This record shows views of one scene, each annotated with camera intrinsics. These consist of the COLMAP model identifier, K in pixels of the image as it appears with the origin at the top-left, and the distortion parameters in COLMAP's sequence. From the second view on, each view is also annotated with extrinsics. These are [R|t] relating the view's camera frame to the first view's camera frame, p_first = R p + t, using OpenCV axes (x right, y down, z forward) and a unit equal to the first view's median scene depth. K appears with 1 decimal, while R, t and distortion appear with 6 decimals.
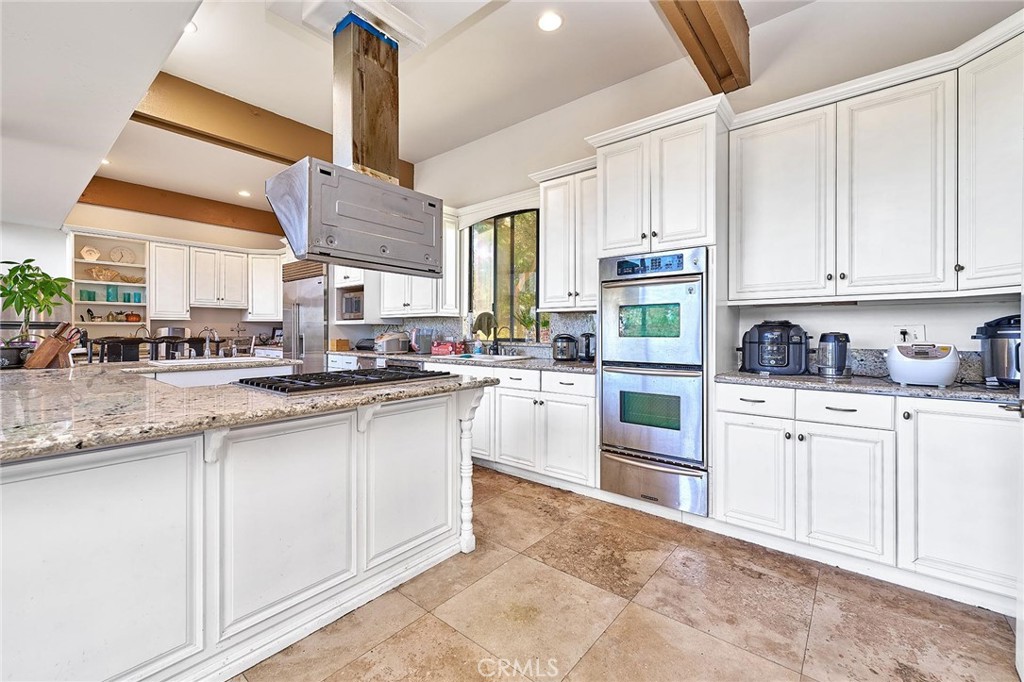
lens RADIAL K [[425.9, 0, 510.6], [0, 425.9, 339.5], [0, 0, 1]] dist [0.001302, 0.000023]
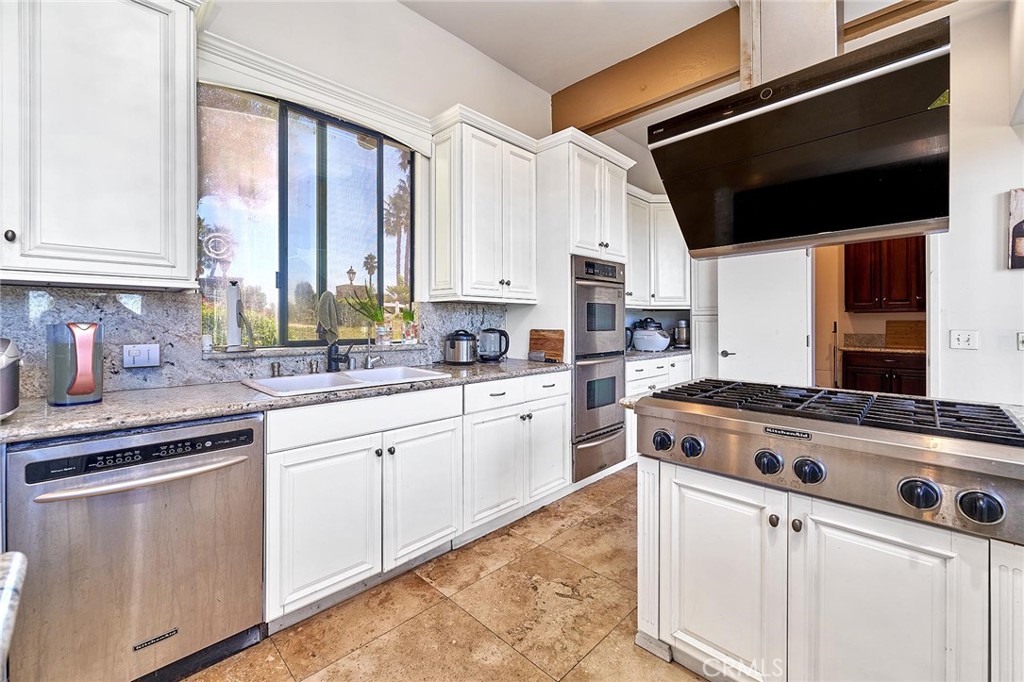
lens RADIAL K [[421.1, 0, 513.7], [0, 421.1, 323.9], [0, 0, 1]] dist [-0.001171, -0.000022]
pose [[0.079473, -0.005270, 0.996823, -0.784117], [0.015861, 0.999866, 0.004022, -0.031307], [-0.996711, 0.015491, 0.079546, 1.046670]]
